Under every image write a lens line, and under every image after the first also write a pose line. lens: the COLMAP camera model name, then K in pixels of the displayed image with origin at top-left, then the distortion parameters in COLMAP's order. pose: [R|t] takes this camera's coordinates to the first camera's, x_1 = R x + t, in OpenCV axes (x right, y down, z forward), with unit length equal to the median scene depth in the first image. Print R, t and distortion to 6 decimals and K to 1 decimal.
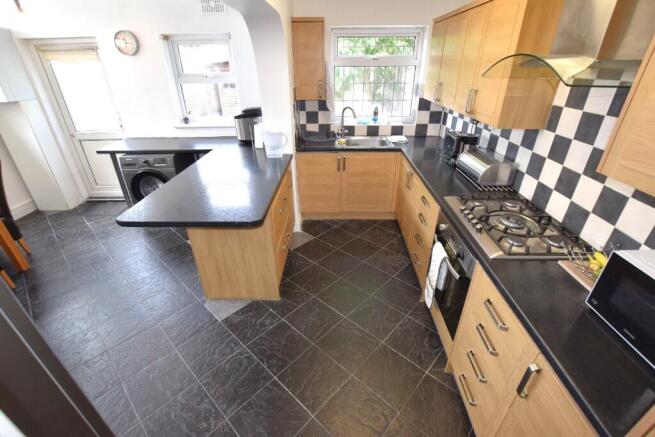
lens RADIAL K [[297.4, 0, 325.4], [0, 297.4, 221.0], [0, 0, 1]] dist [-0.012516, 0.002057]
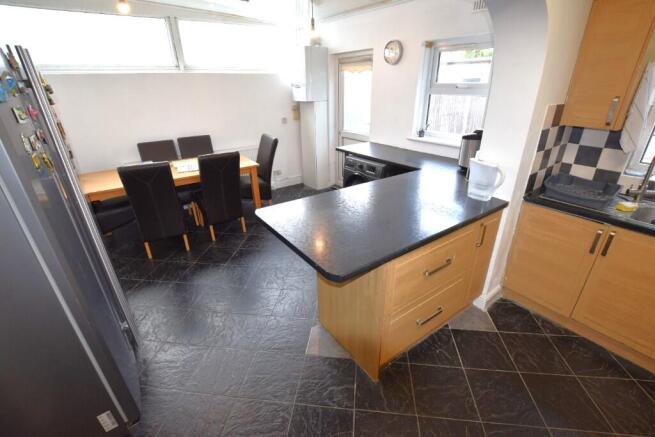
lens RADIAL K [[297.4, 0, 330.3], [0, 297.4, 220.4], [0, 0, 1]] dist [-0.012516, 0.002057]
pose [[0.607503, 0.339465, -0.718125, 0.123077], [-0.374010, 0.919834, 0.118417, -0.105807], [0.700754, 0.196647, 0.685765, 0.251303]]
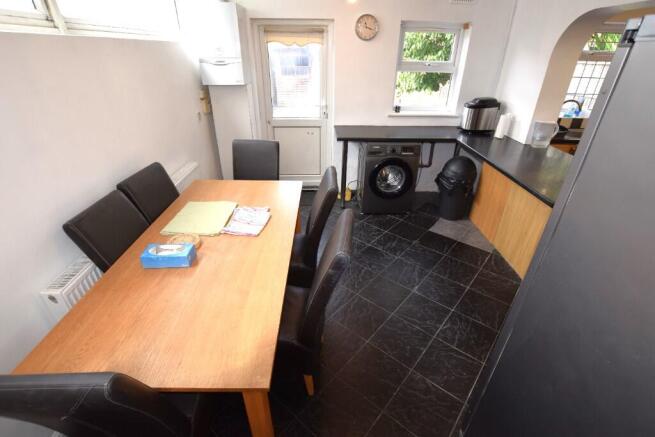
lens RADIAL K [[297.4, 0, 330.5], [0, 297.4, 221.7], [0, 0, 1]] dist [-0.012516, 0.002057]
pose [[0.998361, -0.002088, 0.057200, -0.828379], [0.000160, 0.999433, 0.033680, 0.006562], [-0.057238, -0.033616, 0.997794, 0.006062]]
